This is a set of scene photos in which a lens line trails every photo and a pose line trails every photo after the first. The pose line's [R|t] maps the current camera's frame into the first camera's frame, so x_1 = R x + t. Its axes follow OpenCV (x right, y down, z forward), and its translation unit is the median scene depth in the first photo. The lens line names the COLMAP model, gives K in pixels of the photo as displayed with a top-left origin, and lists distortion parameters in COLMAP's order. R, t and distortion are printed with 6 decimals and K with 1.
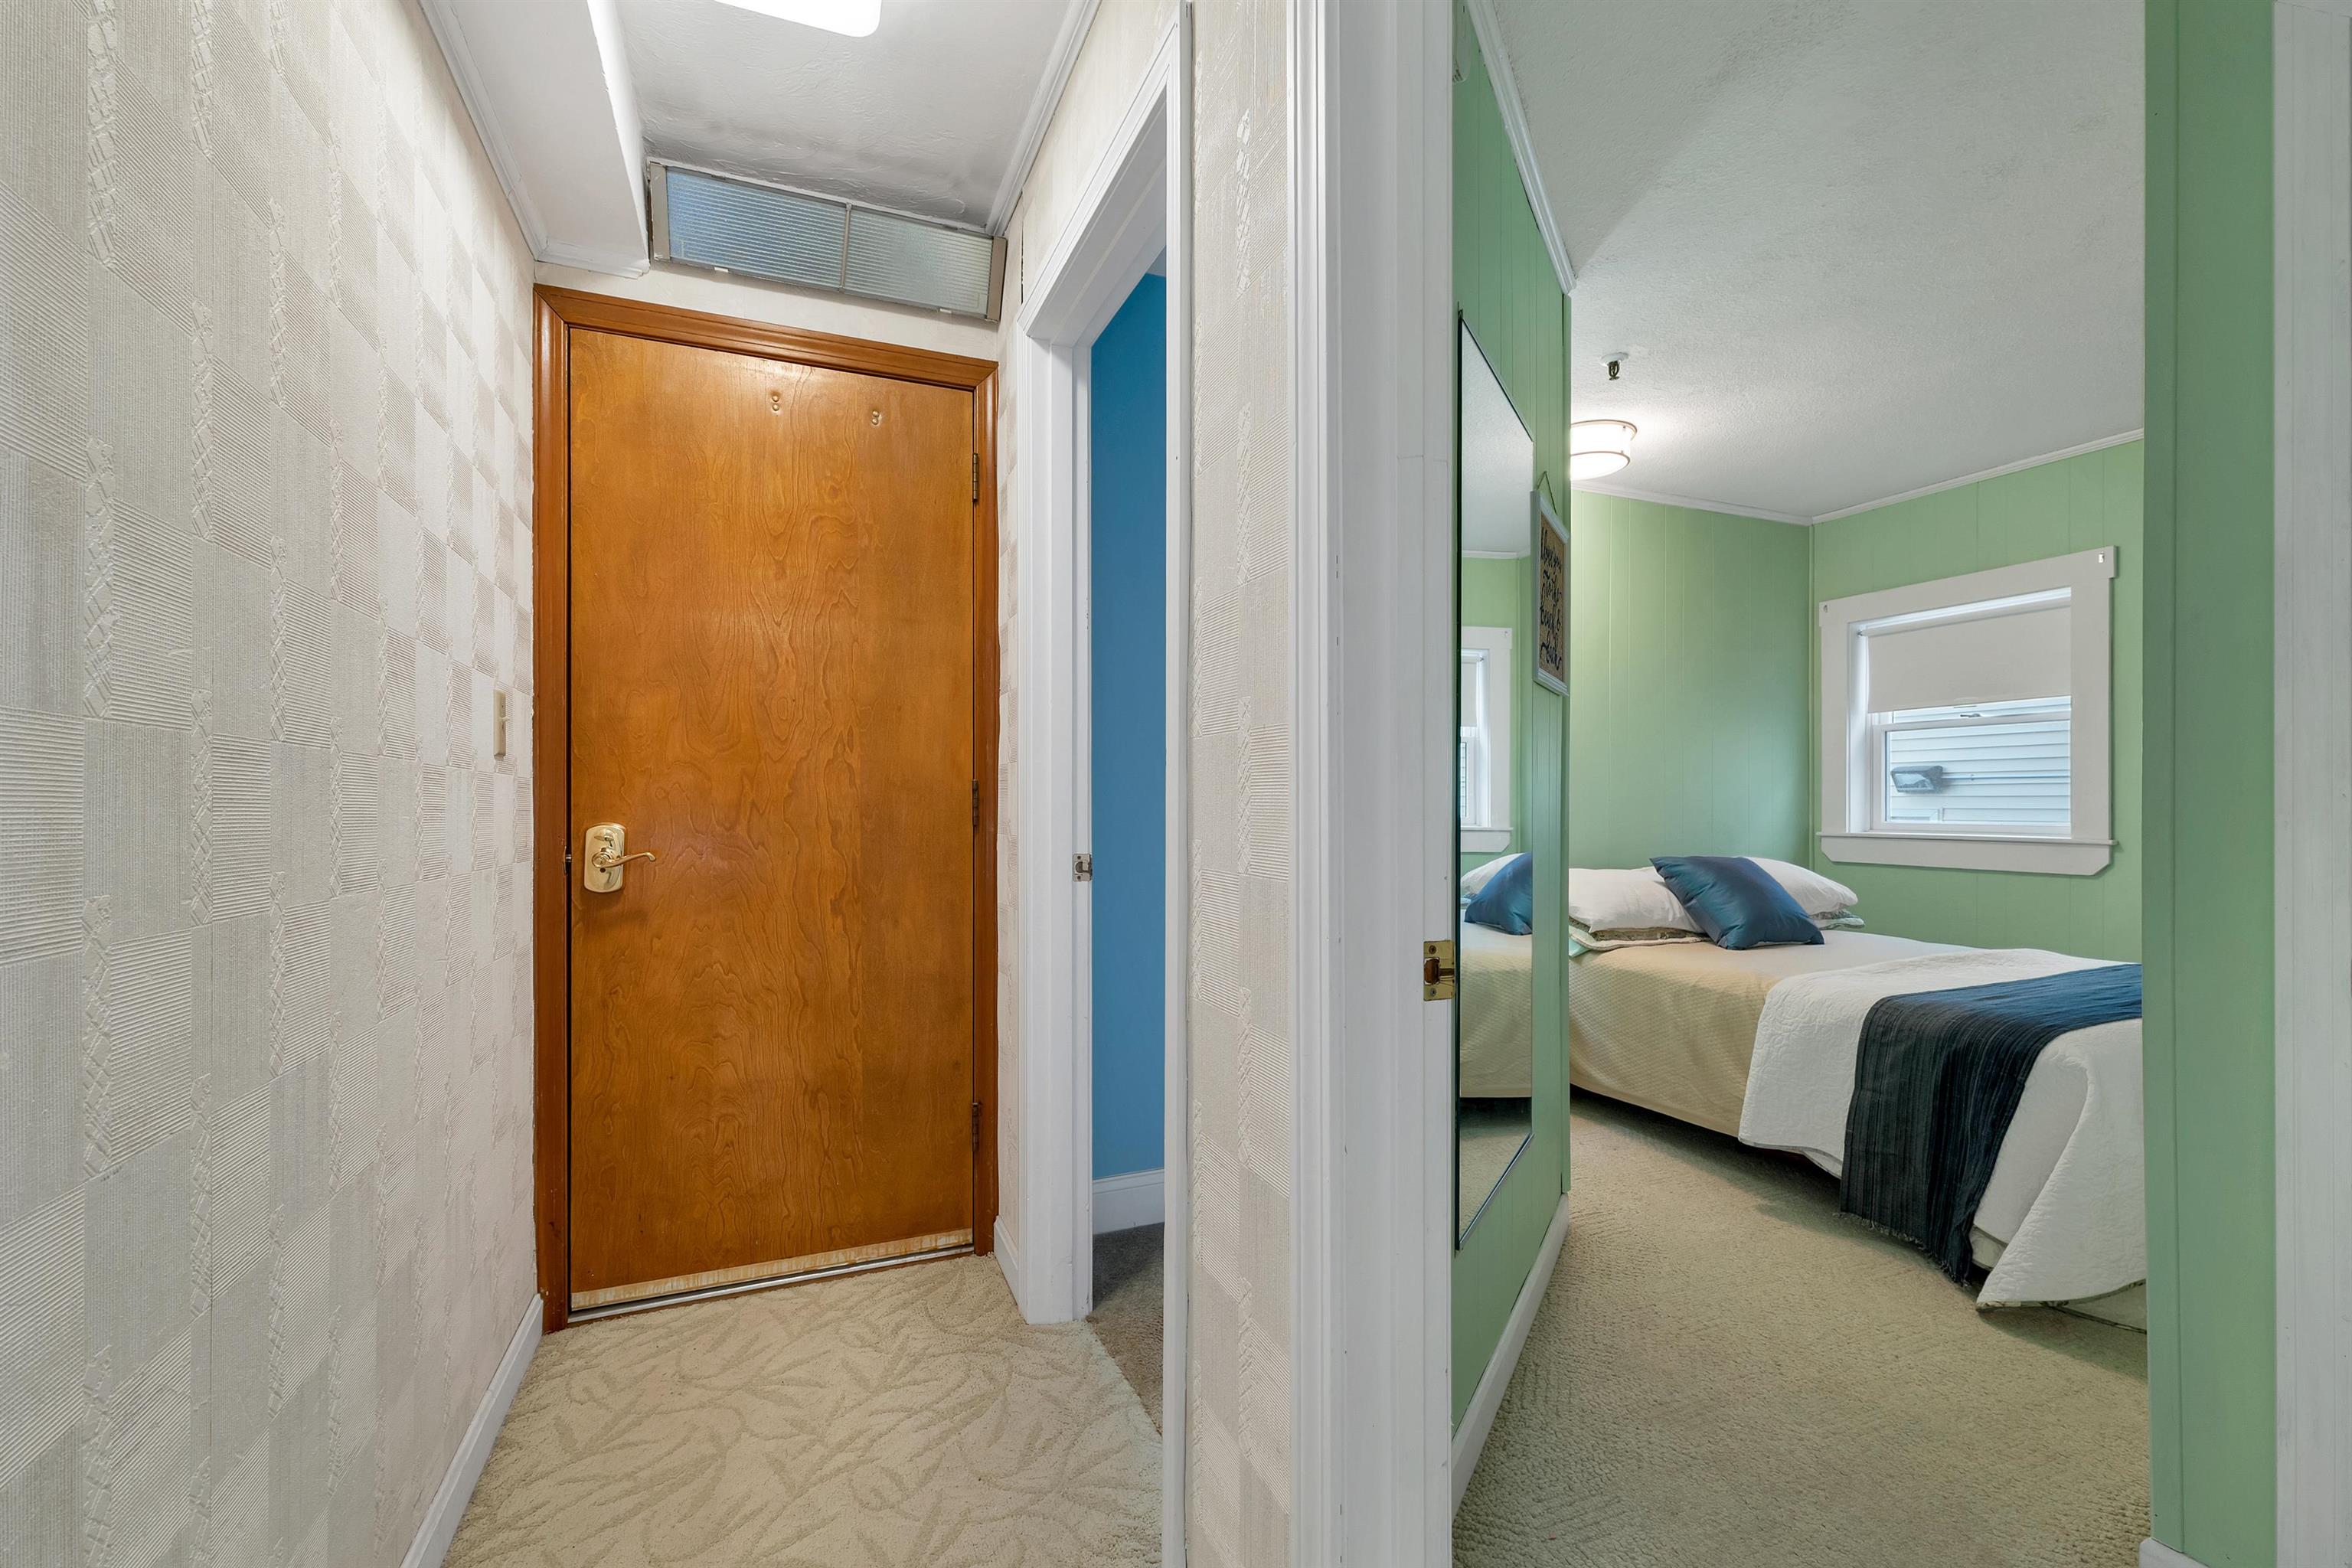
lens RADIAL K [[989.3, 0, 1170.2], [0, 989.3, 806.0], [0, 0, 1]] dist [0.000200, 0.000182]
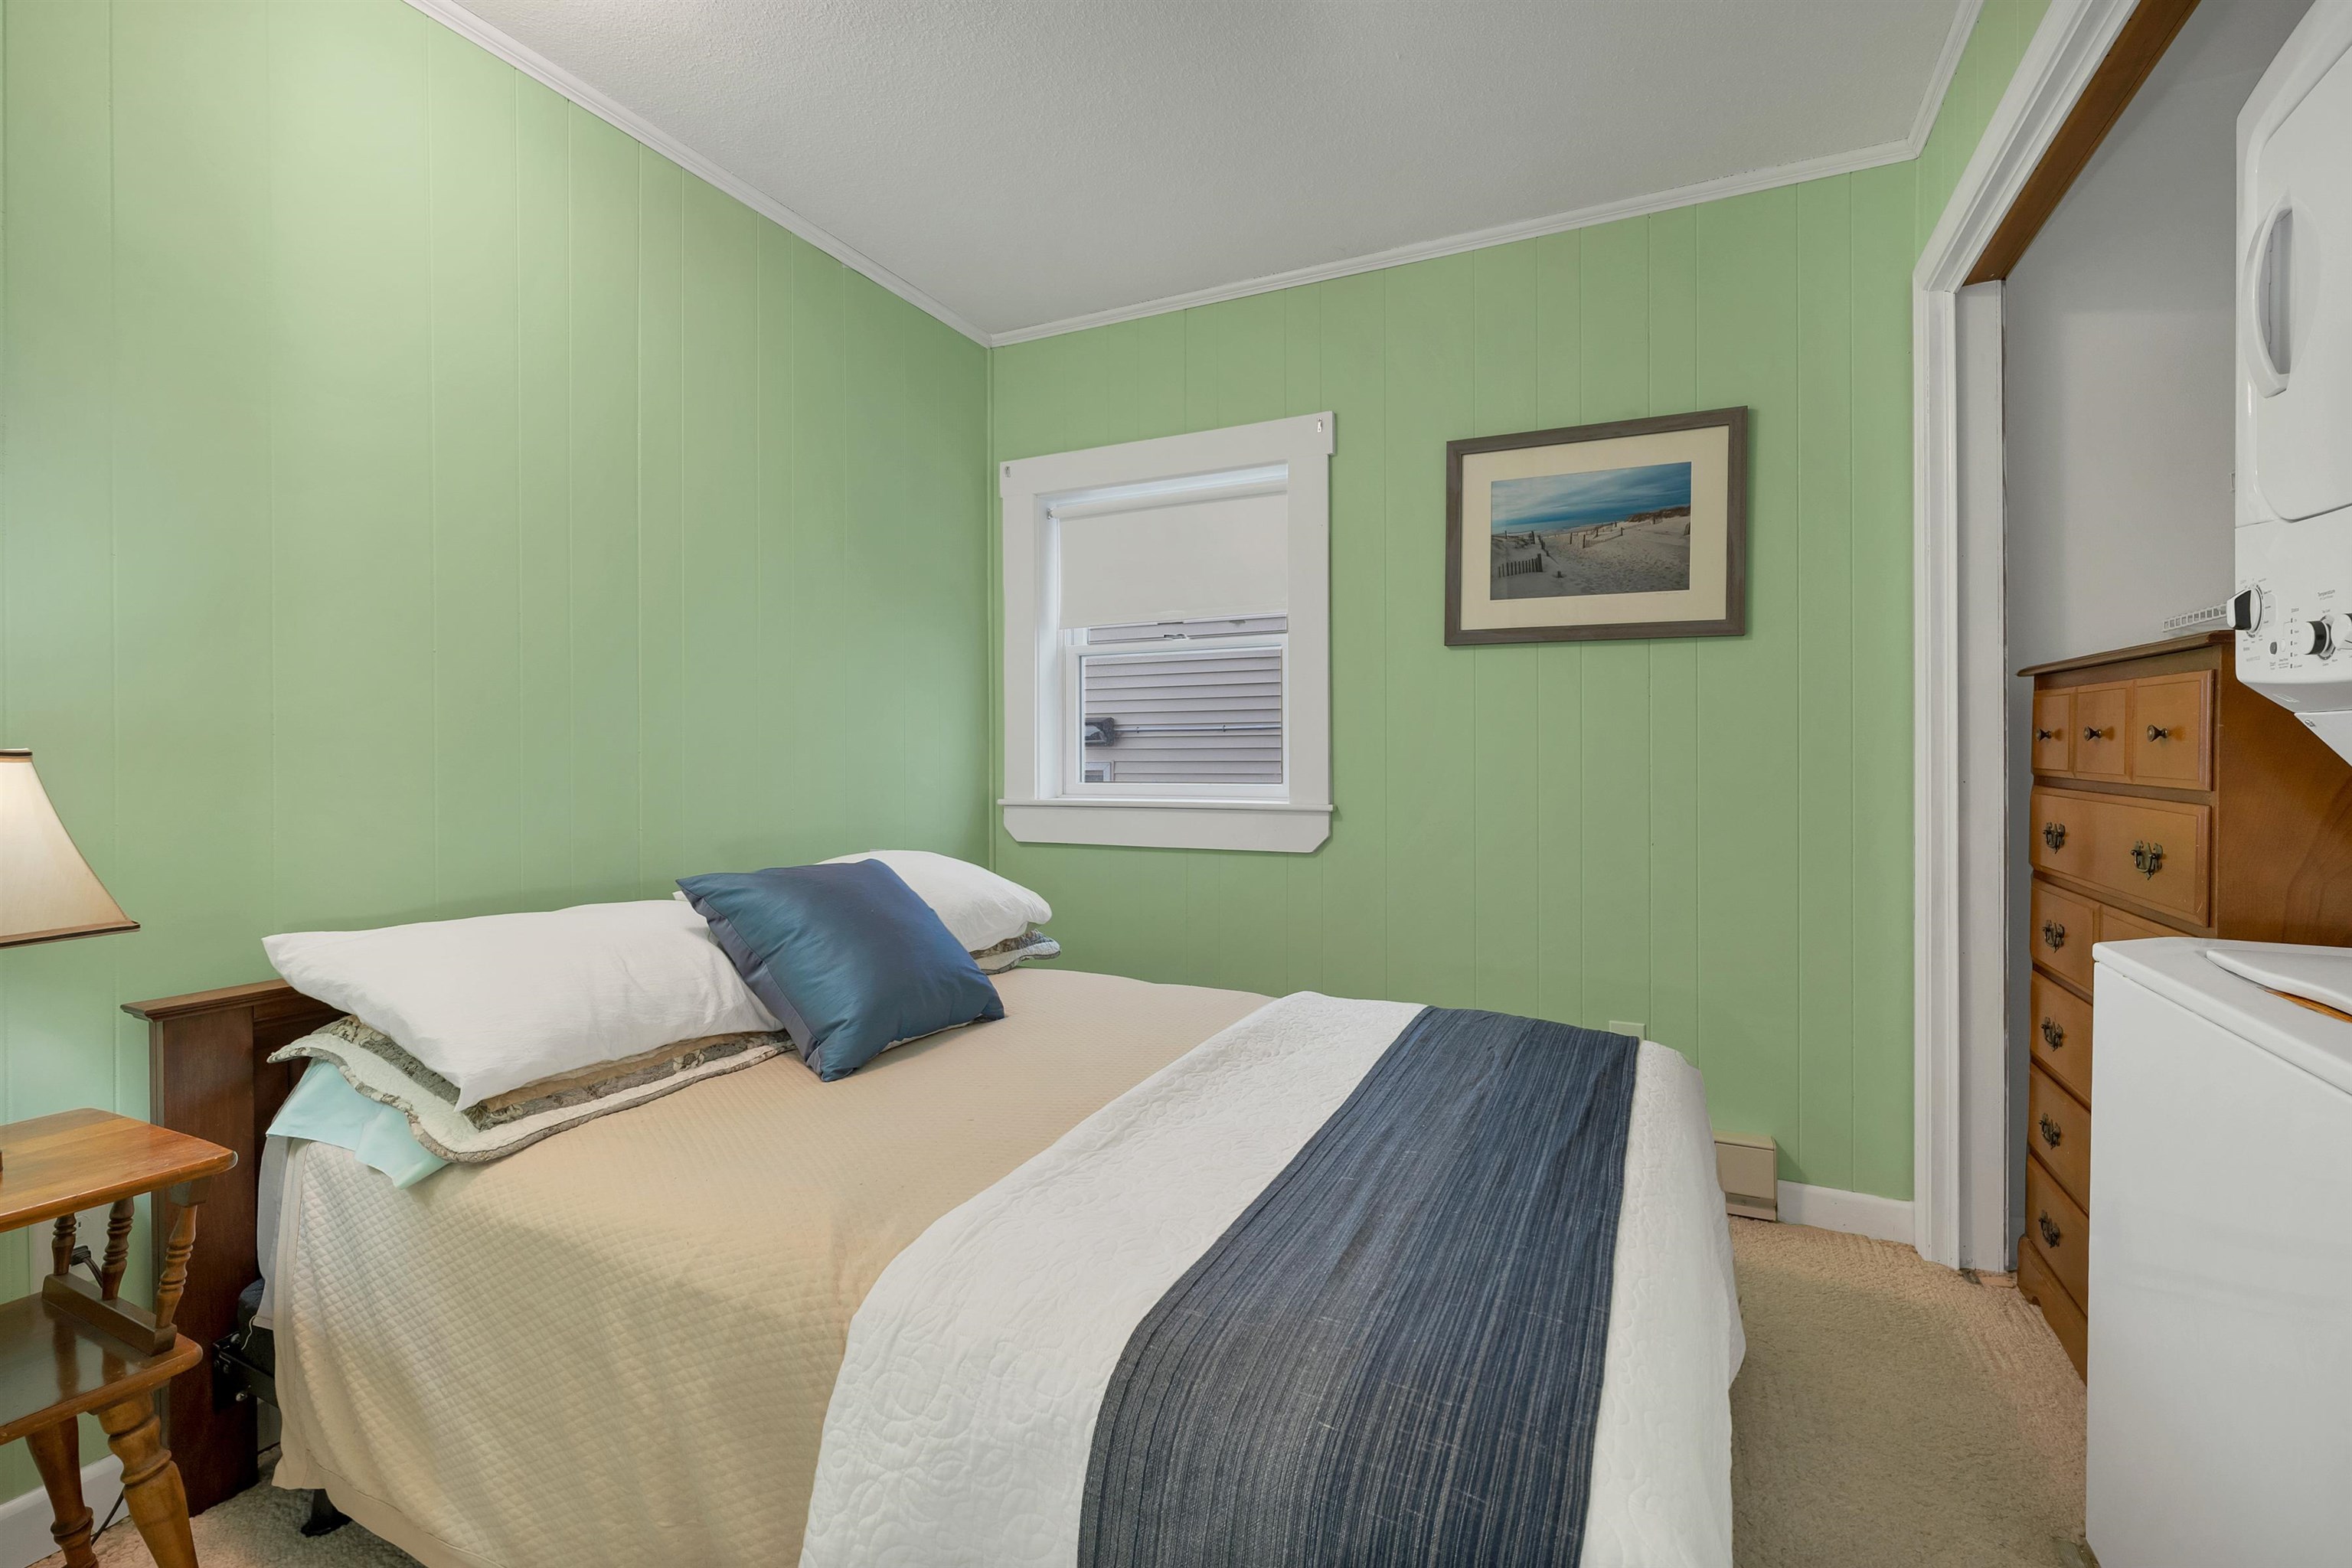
lens RADIAL K [[1014.6, 0, 1176.2], [0, 1014.6, 757.1], [0, 0, 1]] dist [-0.003053, 0.000006]
pose [[0.737153, -0.003008, 0.675720, 0.343528], [0.005020, 0.999987, -0.001025, -0.001431], [-0.675708, 0.004148, 0.737158, 0.508430]]
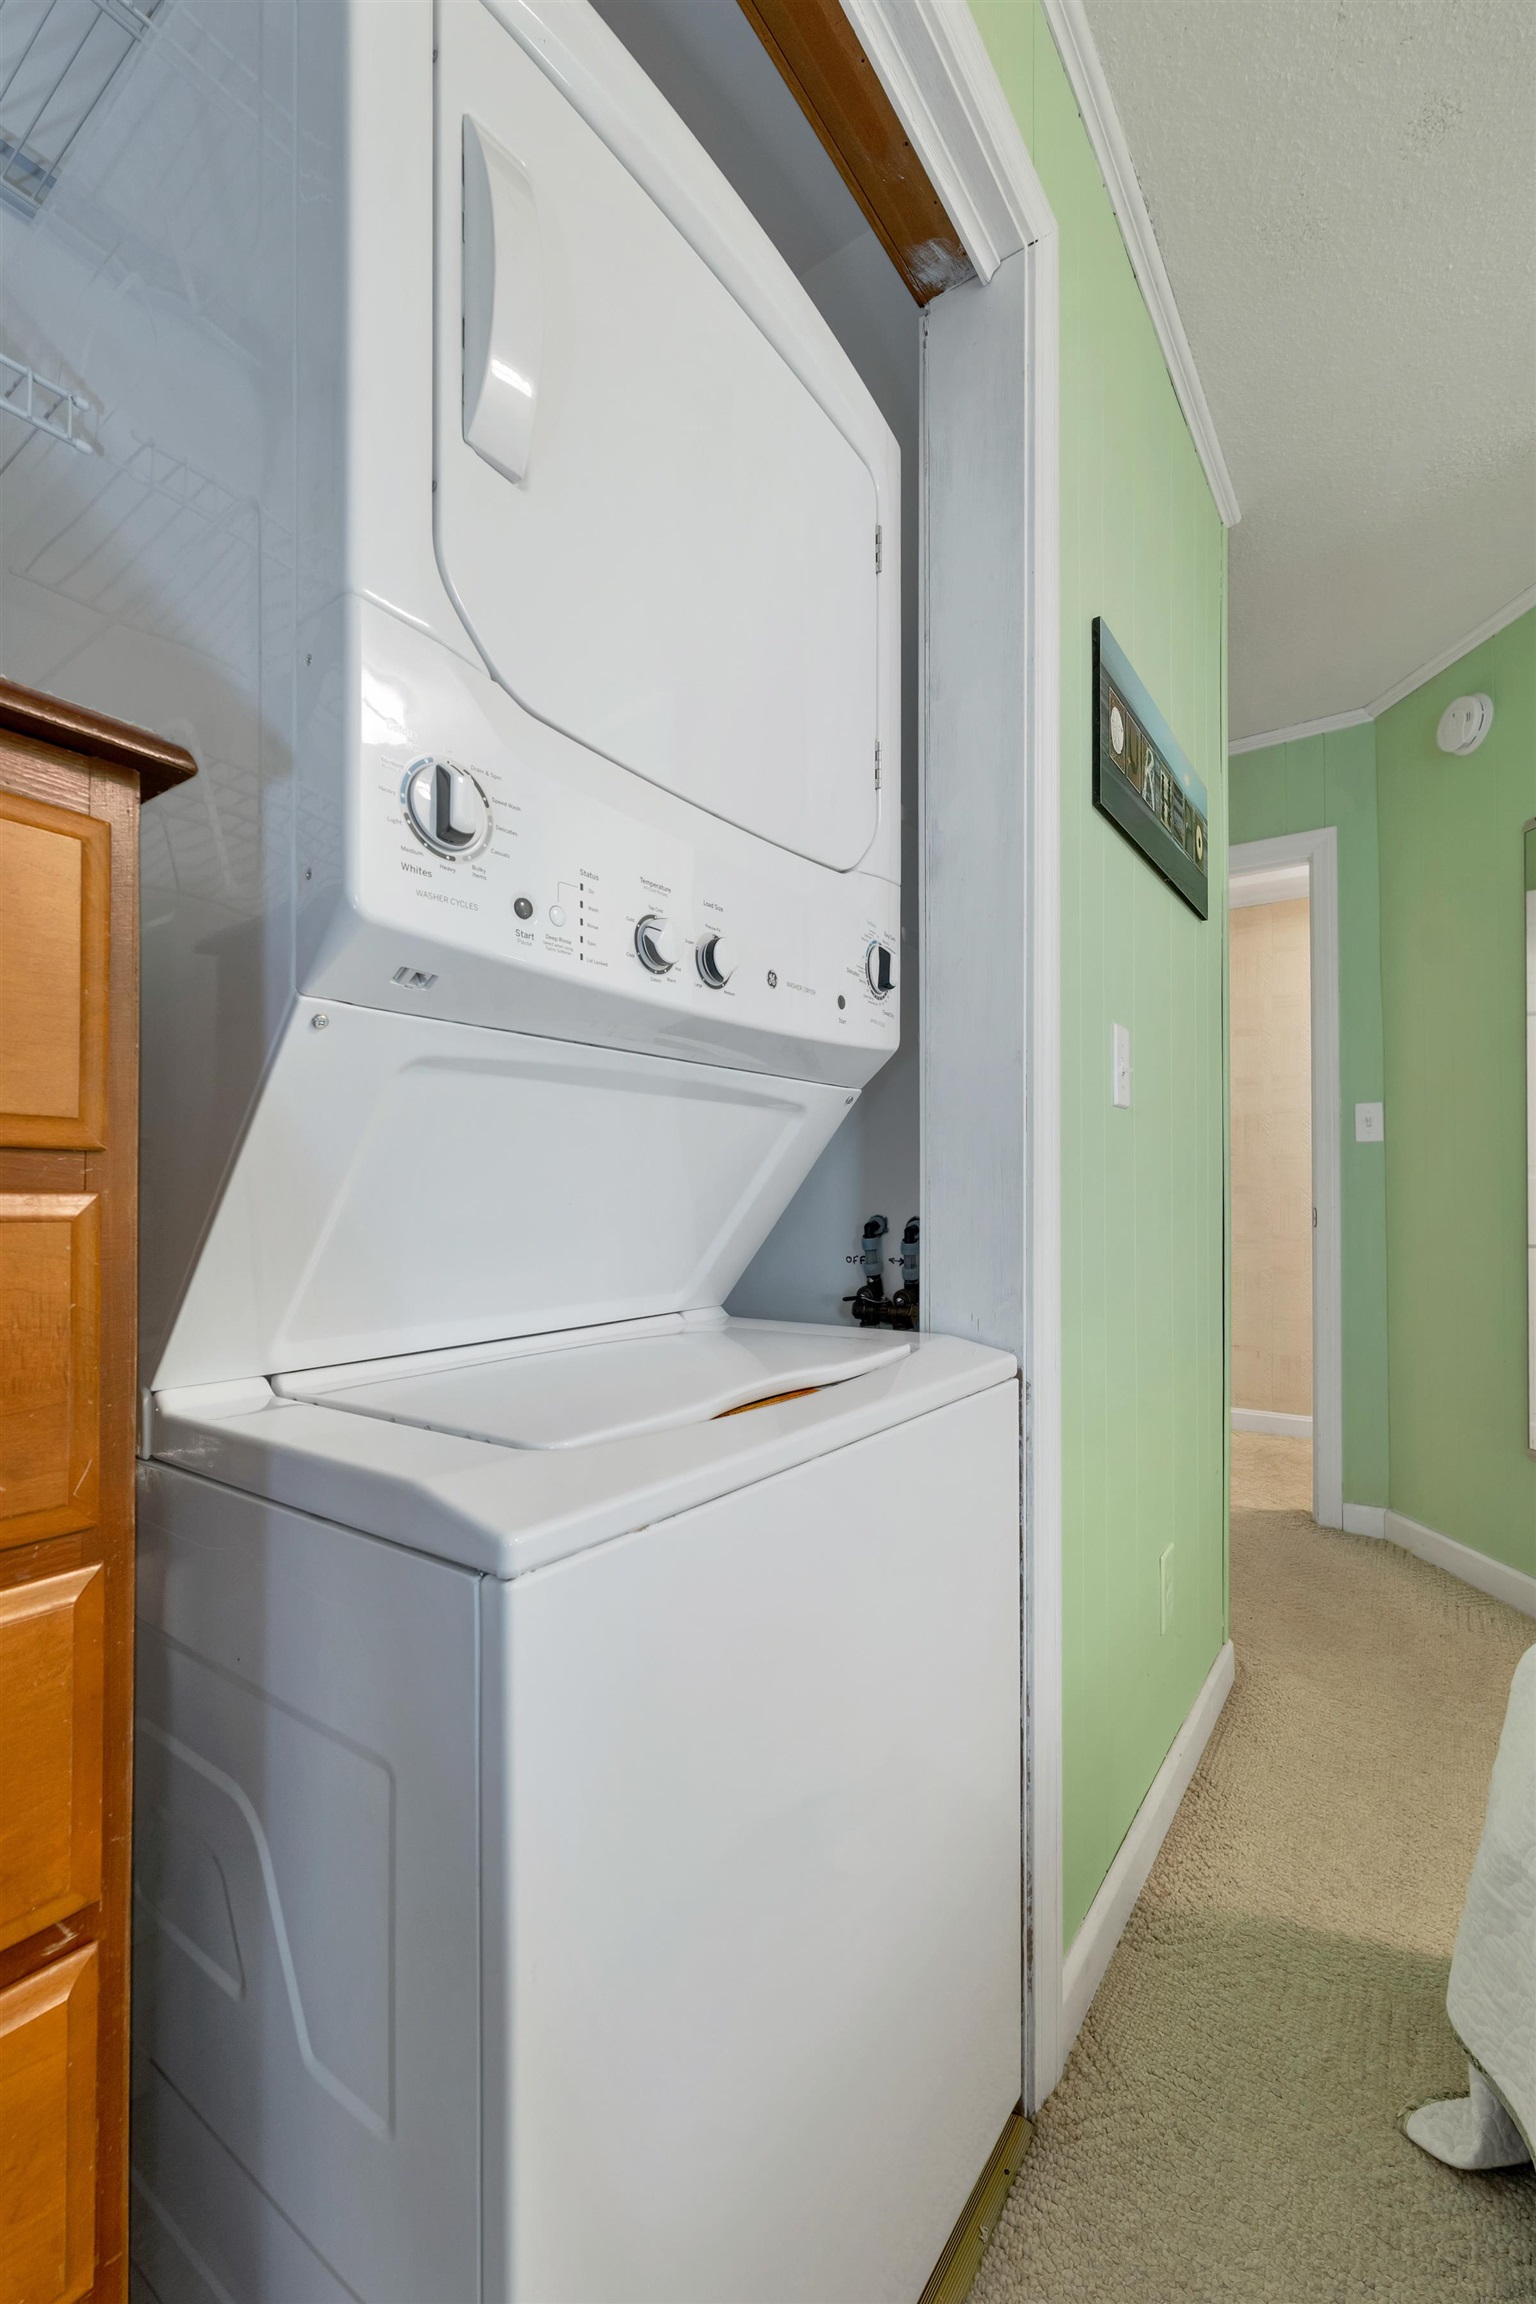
lens RADIAL K [[956.0, 0, 770.6], [0, 956.0, 1182.9], [0, 0, 1]] dist [0.000514, 0.000007]
pose [[-0.837075, -0.003022, -0.547080, 0.873817], [0.000480, 0.999980, -0.006258, 0.018497], [0.547088, -0.005501, -0.837057, 0.685461]]
